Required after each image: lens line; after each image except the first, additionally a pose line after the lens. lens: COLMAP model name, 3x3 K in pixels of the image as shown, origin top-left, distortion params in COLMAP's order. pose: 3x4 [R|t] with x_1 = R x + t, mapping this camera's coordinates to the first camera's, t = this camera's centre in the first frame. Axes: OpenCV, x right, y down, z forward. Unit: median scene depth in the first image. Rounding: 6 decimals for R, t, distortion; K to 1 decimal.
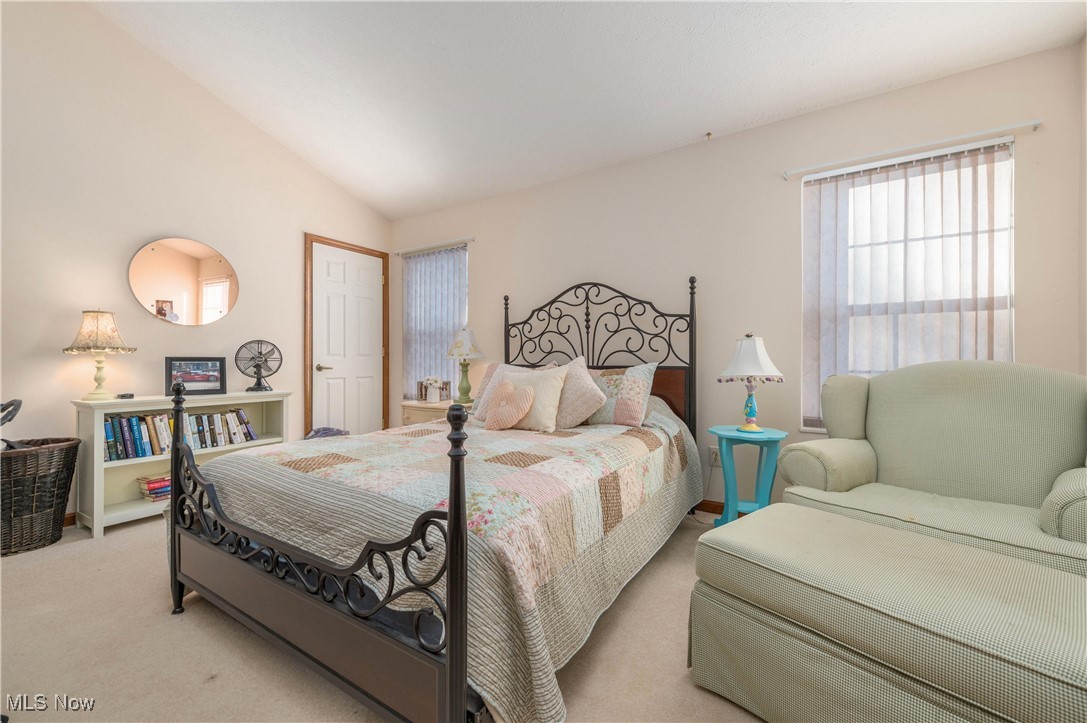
lens RADIAL K [[426.4, 0, 548.8], [0, 426.4, 362.2], [0, 0, 1]] dist [0.000059, -0.000296]
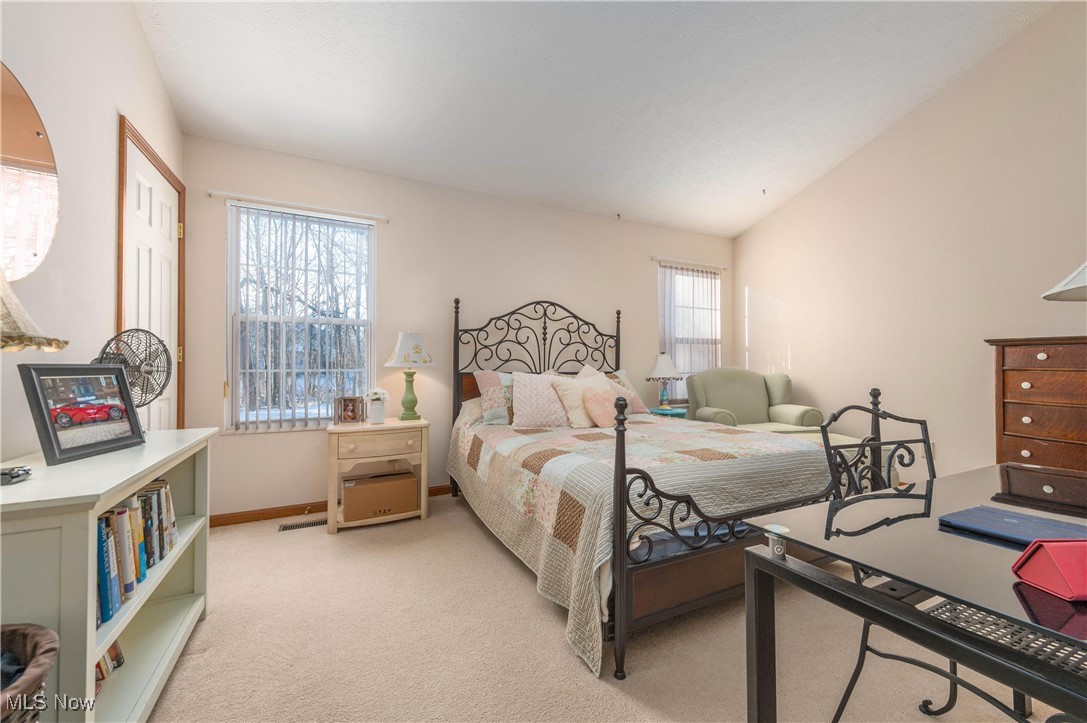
lens RADIAL K [[426.4, 0, 550.8], [0, 426.4, 362.0], [0, 0, 1]] dist [0.000059, -0.000296]
pose [[0.525190, 0.007400, 0.850953, -0.896367], [0.004193, 0.999928, -0.011283, -0.006801], [-0.850975, 0.009494, 0.525121, 0.381704]]
